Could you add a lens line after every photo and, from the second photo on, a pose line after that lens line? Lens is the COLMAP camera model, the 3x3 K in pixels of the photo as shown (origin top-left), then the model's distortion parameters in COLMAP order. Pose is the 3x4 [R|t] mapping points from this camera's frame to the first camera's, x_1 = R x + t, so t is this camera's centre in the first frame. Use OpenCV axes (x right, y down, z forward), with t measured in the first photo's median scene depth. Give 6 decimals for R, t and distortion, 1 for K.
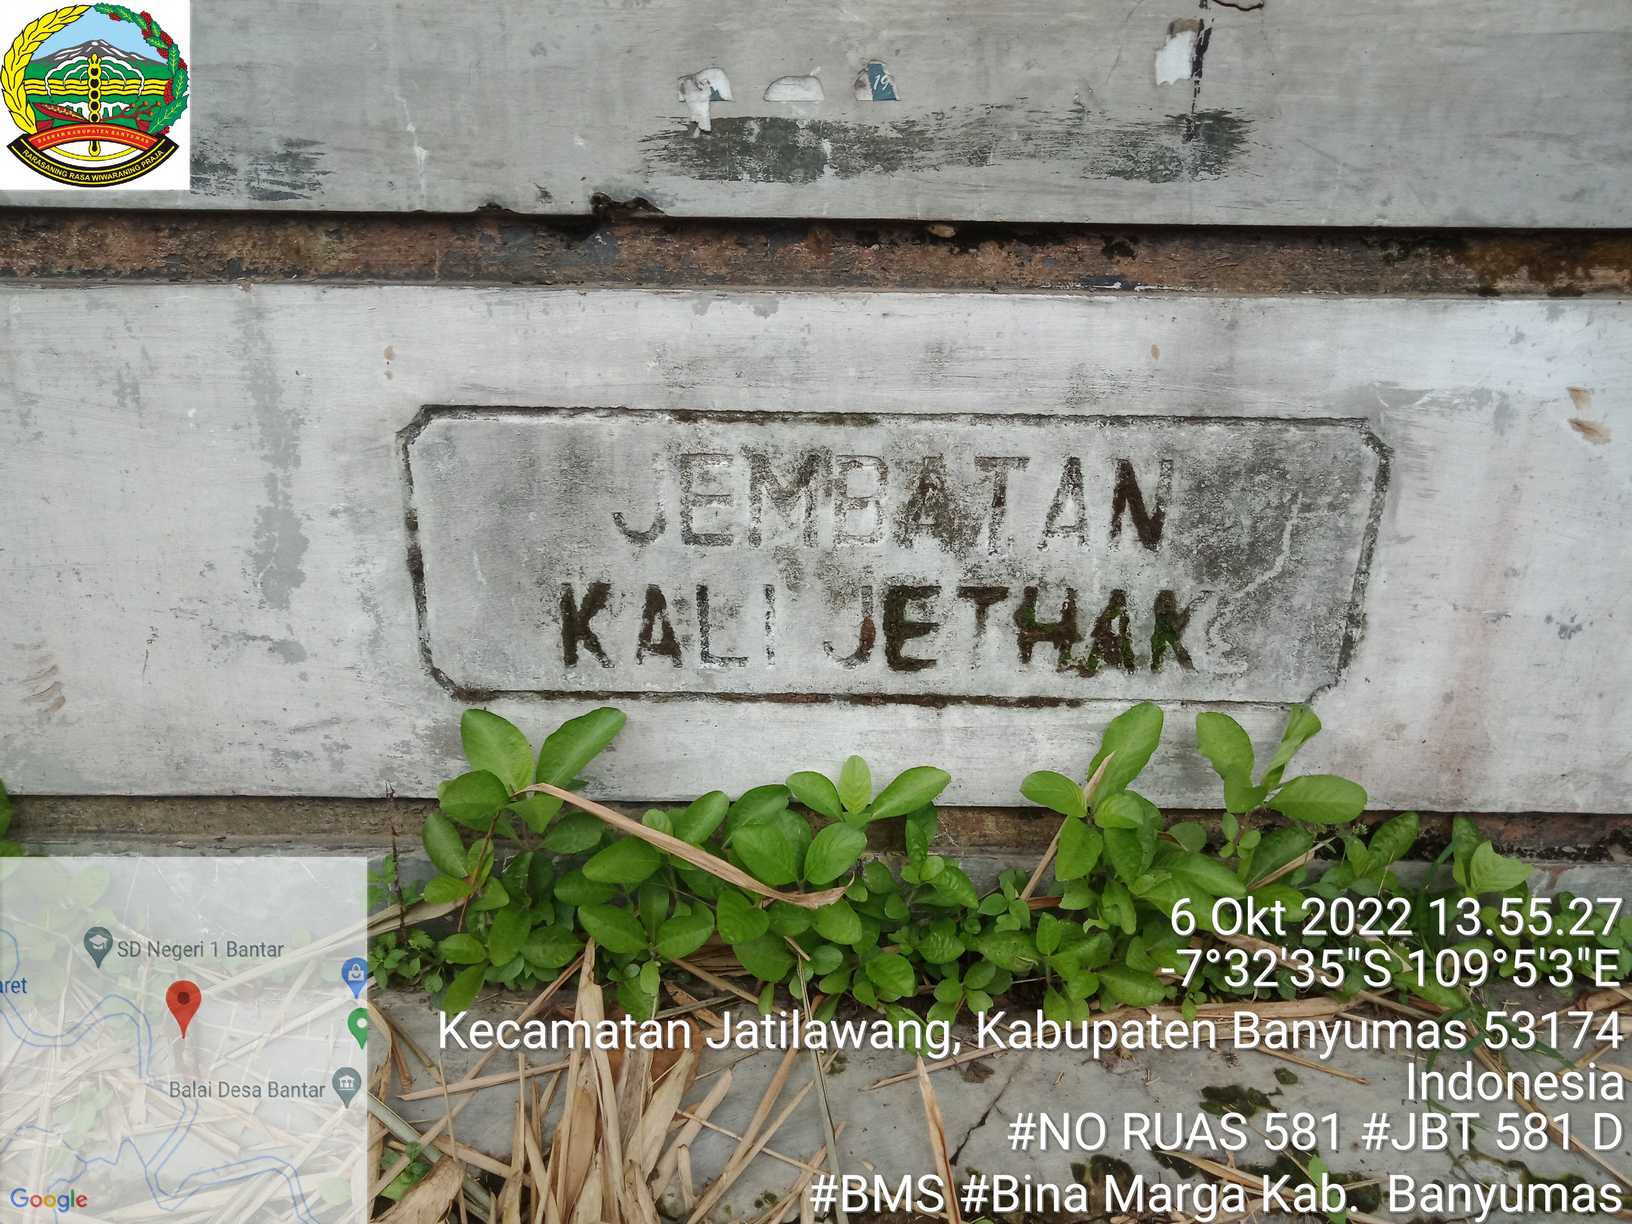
lens RADIAL K [[1180.3, 0, 807.0], [0, 1180.3, 614.9], [0, 0, 1]] dist [0.045371, -0.058702]
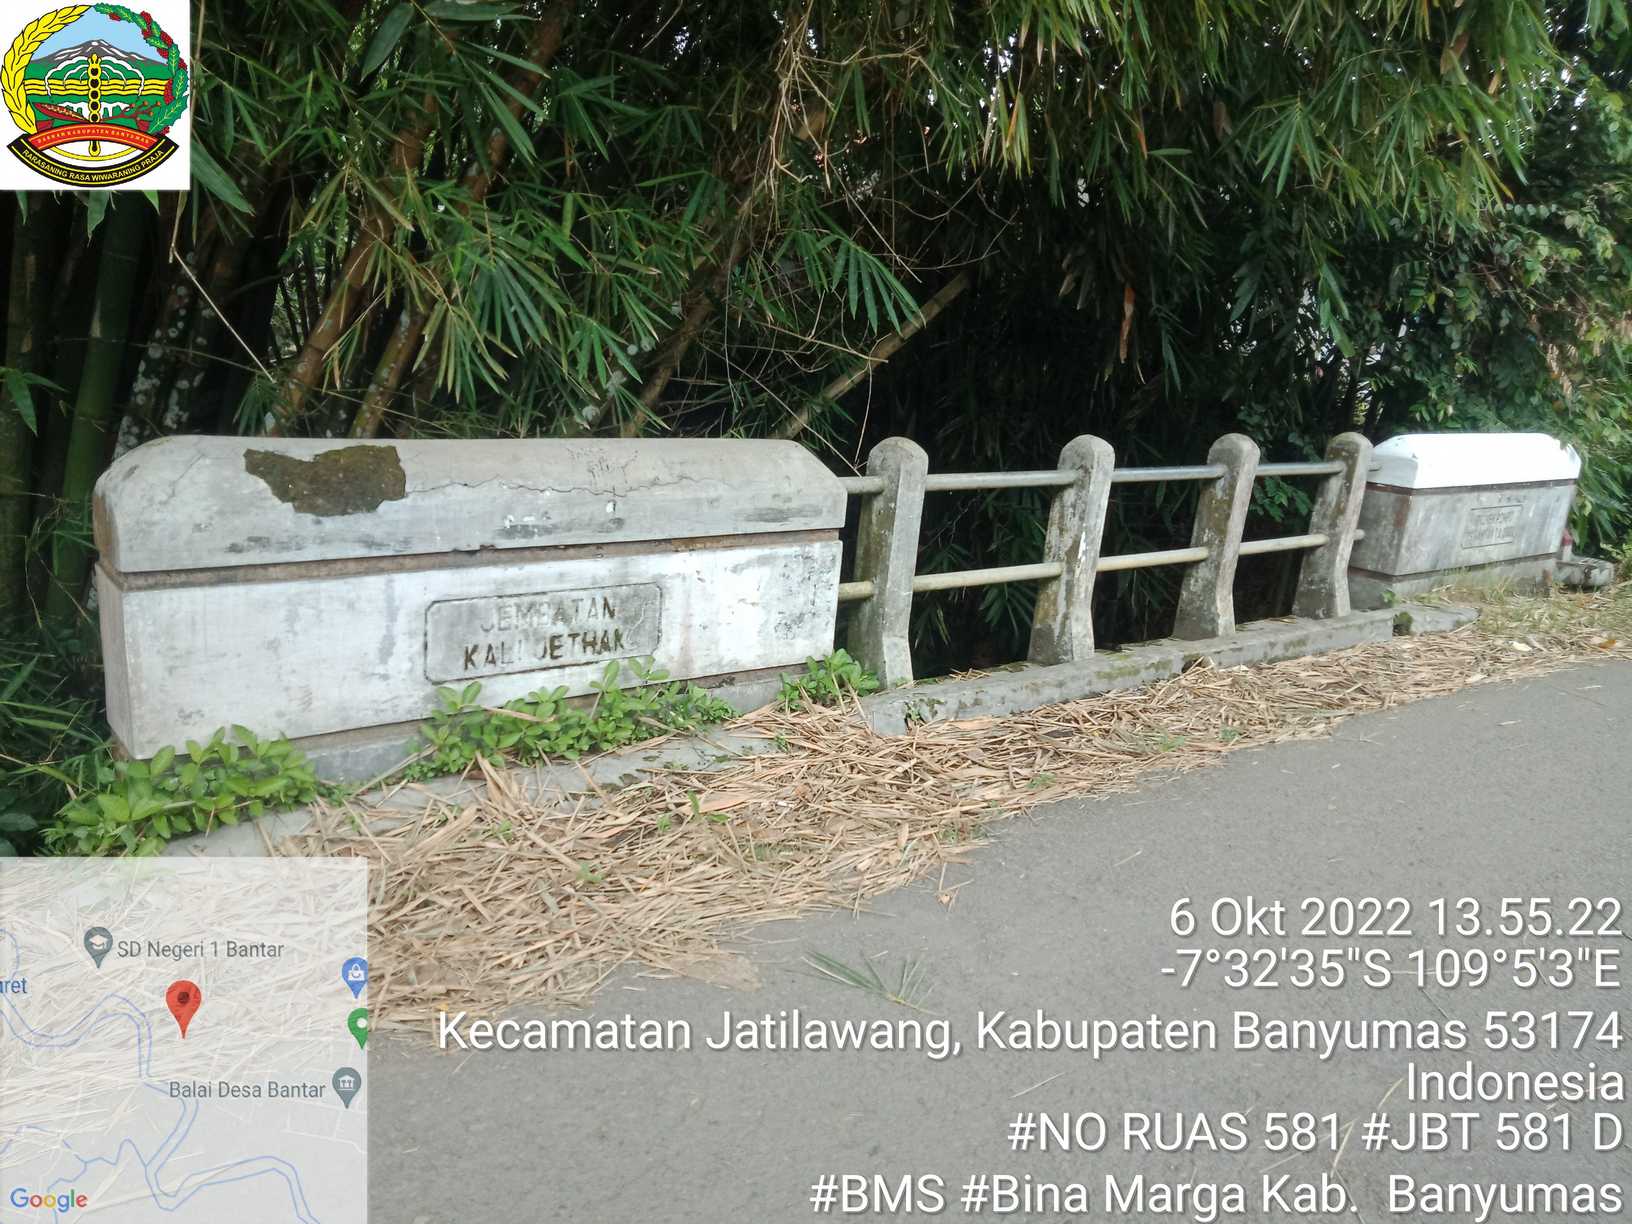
lens RADIAL K [[1180.3, 0, 807.0], [0, 1180.3, 614.9], [0, 0, 1]] dist [0.045371, -0.058702]
pose [[0.788969, -0.106616, 0.605112, -1.541153], [0.155640, 0.987389, -0.028958, 0.143158], [-0.594394, 0.117027, 0.795613, -2.453390]]
